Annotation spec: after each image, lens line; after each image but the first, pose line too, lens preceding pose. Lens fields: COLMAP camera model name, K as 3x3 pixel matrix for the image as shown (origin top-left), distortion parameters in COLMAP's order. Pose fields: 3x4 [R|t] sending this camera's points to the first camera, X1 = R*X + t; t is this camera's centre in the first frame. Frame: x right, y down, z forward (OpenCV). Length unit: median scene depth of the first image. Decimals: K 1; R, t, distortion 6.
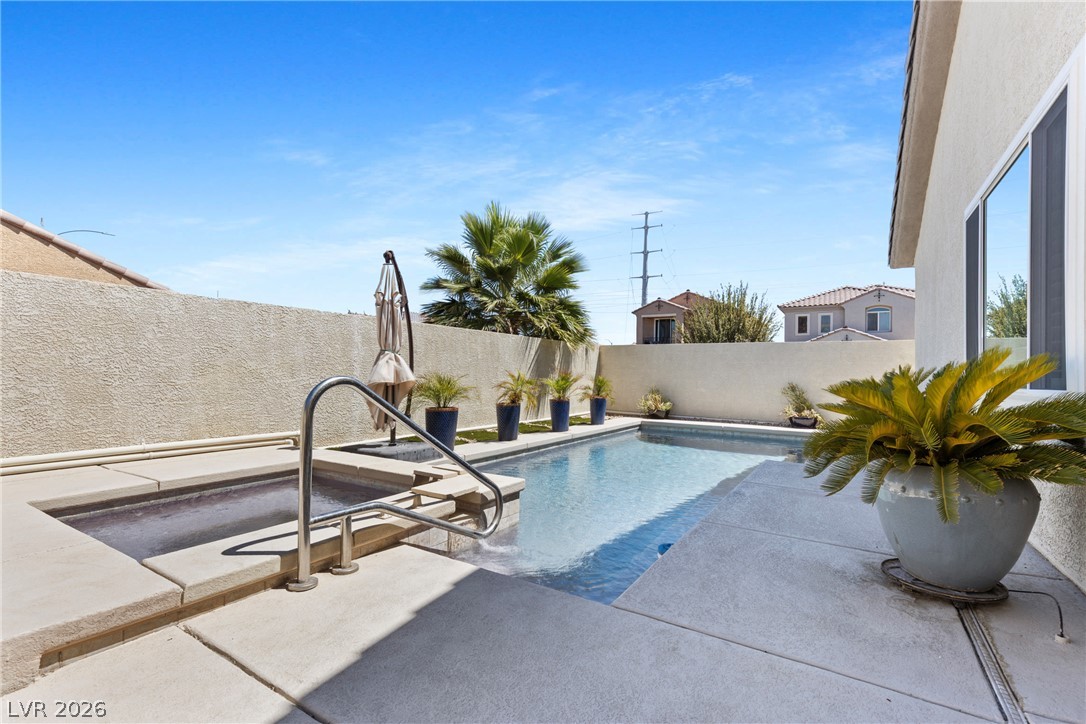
lens RADIAL K [[492.0, 0, 548.2], [0, 492.0, 368.2], [0, 0, 1]] dist [0.010893, -0.000536]
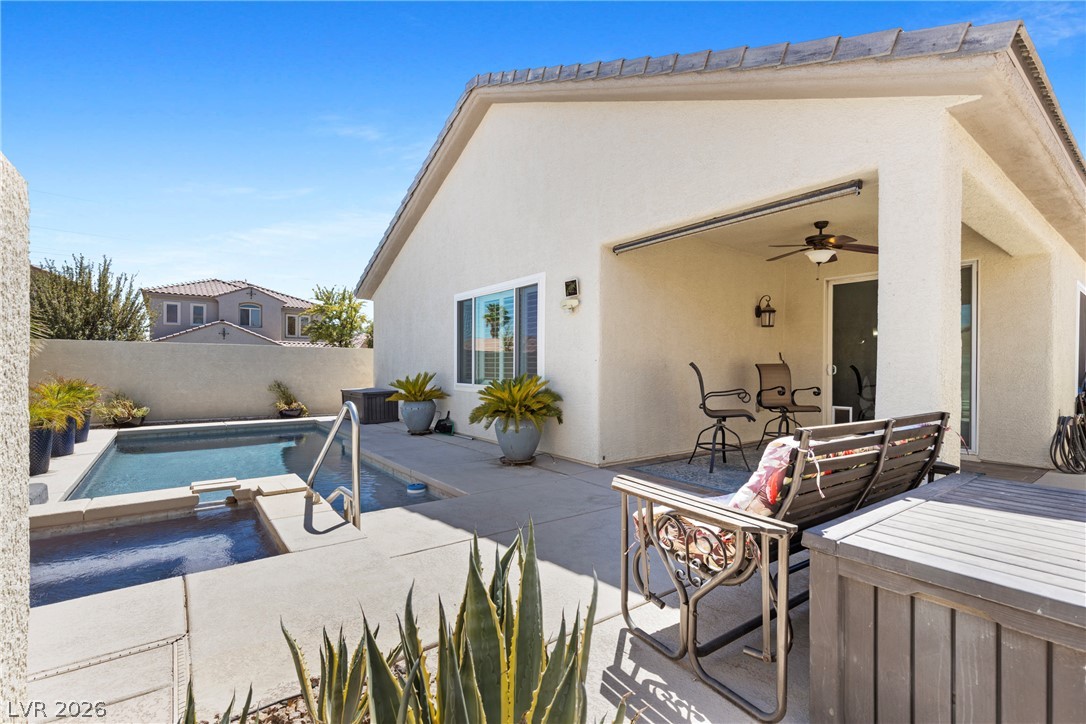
lens RADIAL K [[492.0, 0, 548.2], [0, 492.0, 368.2], [0, 0, 1]] dist [0.010893, -0.000536]
pose [[0.360110, -0.017631, 0.932743, -0.403642], [-0.006049, 0.999756, 0.021233, -0.031857], [-0.932890, -0.013288, 0.359916, -0.027886]]
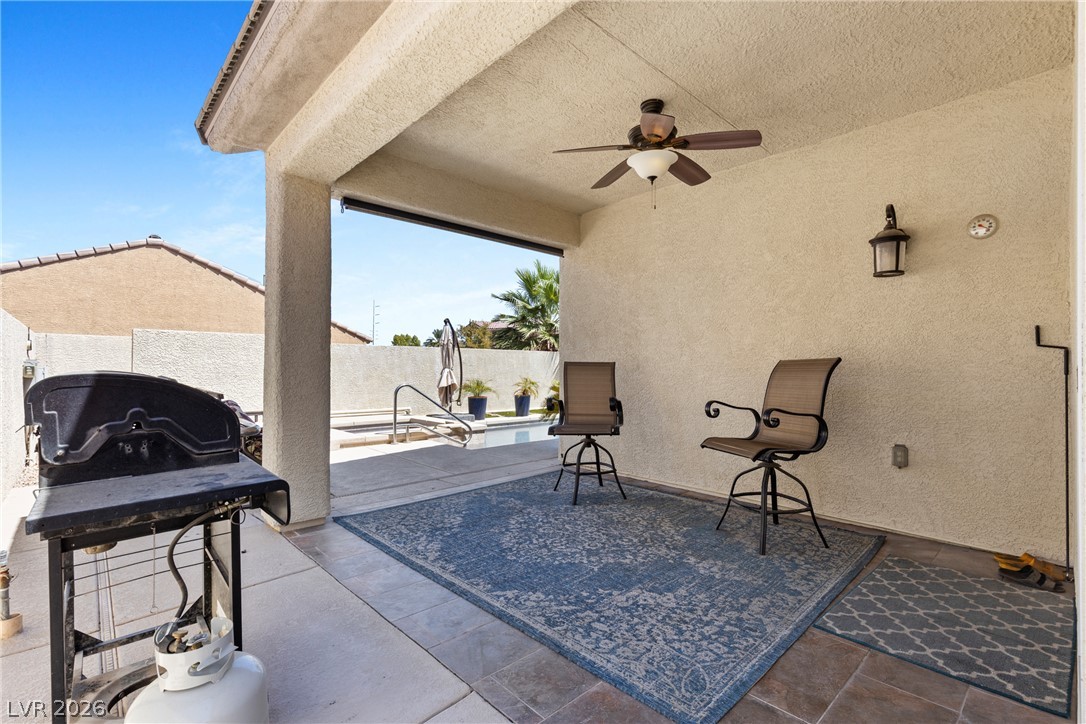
lens RADIAL K [[492.0, 0, 548.2], [0, 492.0, 368.2], [0, 0, 1]] dist [0.010893, -0.000536]
pose [[0.967806, -0.010494, -0.251477, 0.335520], [0.011677, 0.999927, 0.003214, -0.020928], [0.251424, -0.006047, 0.967858, -0.487941]]
